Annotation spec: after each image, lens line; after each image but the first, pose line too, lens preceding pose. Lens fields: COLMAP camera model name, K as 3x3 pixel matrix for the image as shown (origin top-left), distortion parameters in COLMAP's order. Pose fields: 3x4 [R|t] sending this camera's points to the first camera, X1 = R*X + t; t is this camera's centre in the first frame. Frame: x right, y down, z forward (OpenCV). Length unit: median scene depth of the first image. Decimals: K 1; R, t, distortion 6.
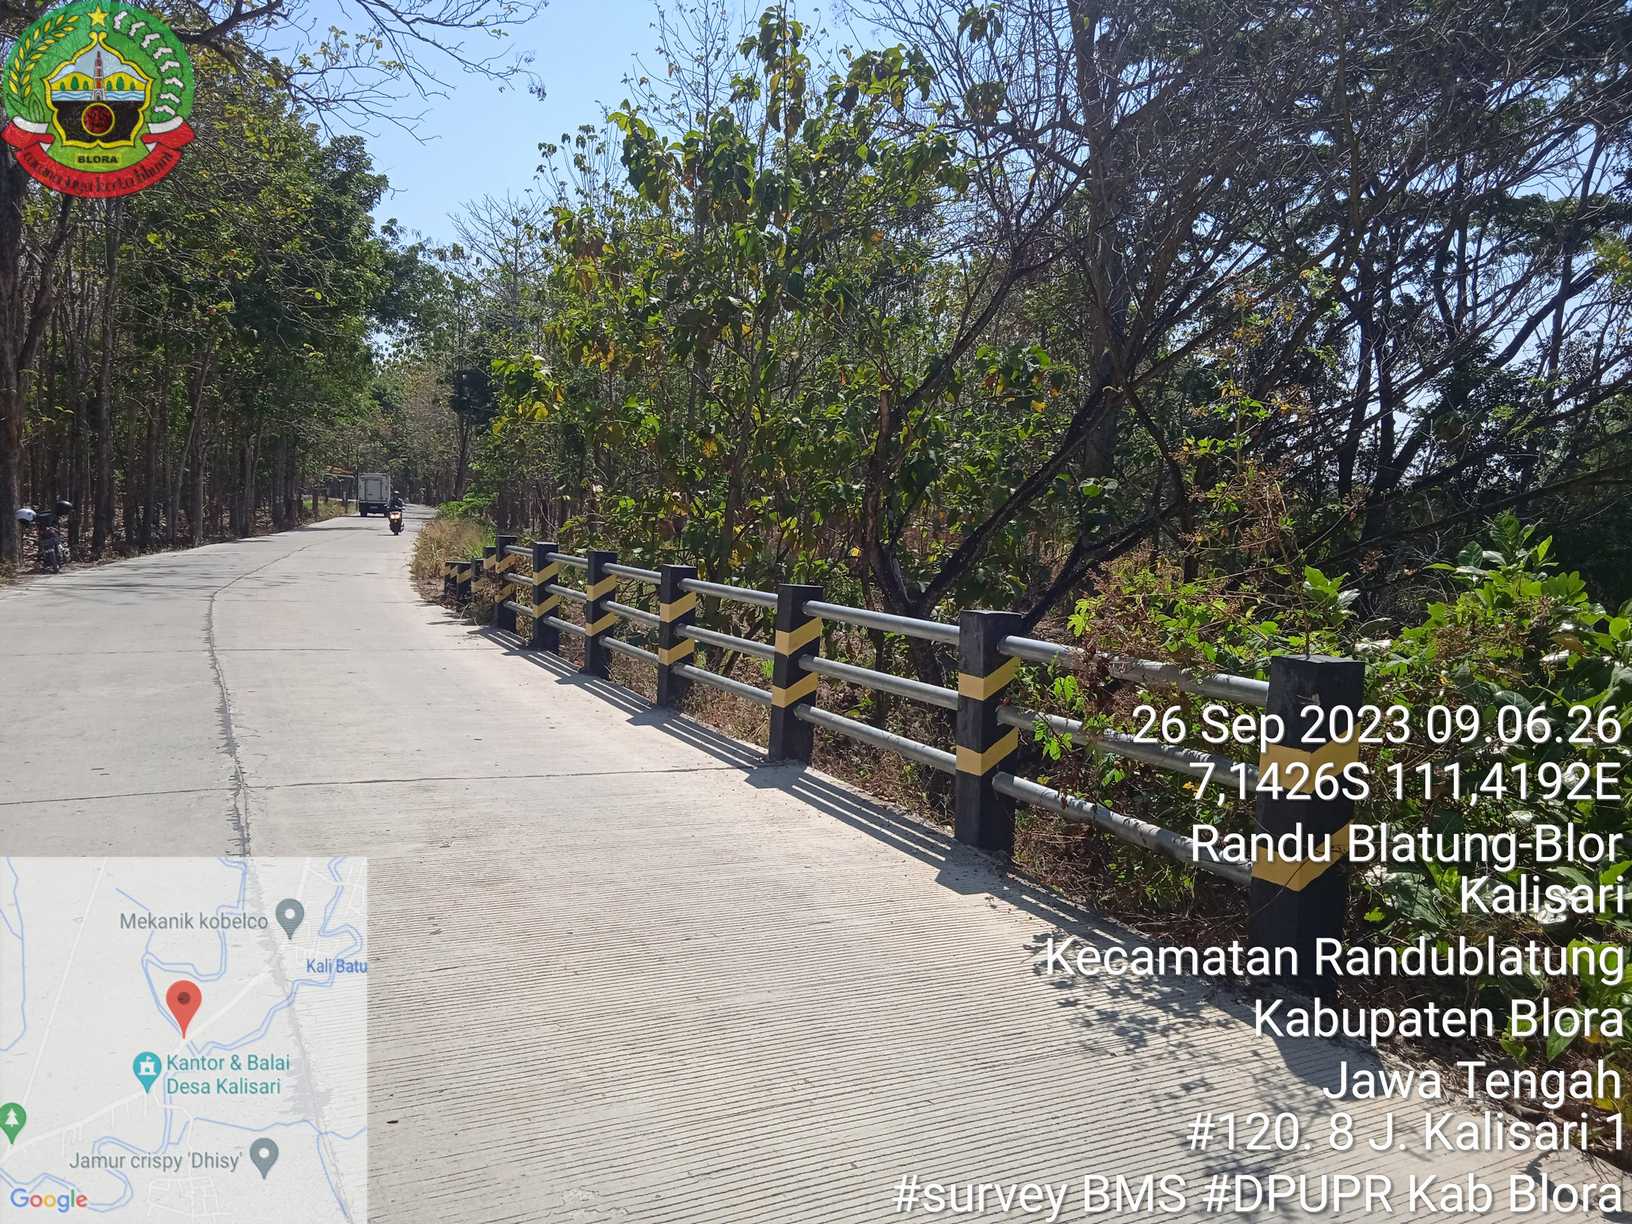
lens RADIAL K [[1352.2, 0, 823.2], [0, 1352.2, 619.3], [0, 0, 1]] dist [0.055082, -0.058844]
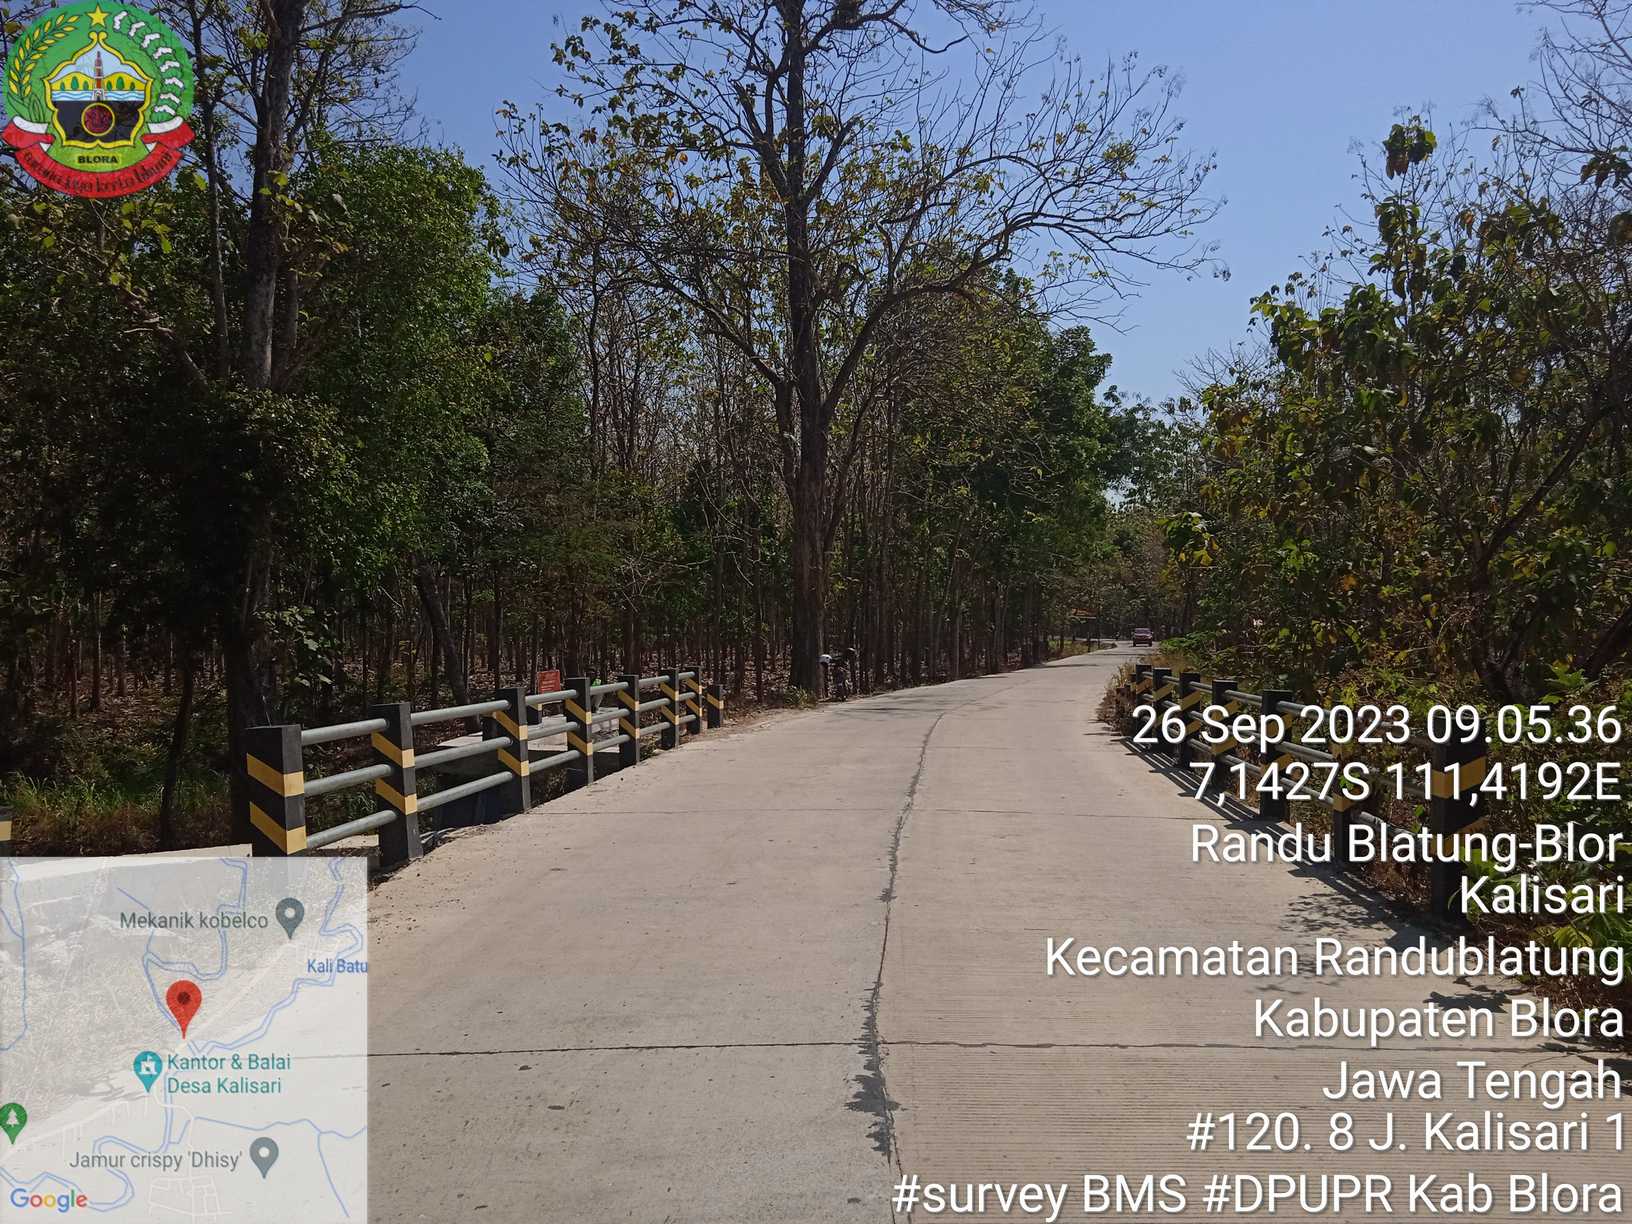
lens RADIAL K [[1352.2, 0, 820.4], [0, 1352.2, 605.1], [0, 0, 1]] dist [0.055082, -0.058844]
pose [[0.857763, -0.045339, -0.512042, 0.062172], [-0.011476, 0.994165, -0.107254, 0.008723], [0.513917, 0.097874, 0.852238, -0.091994]]
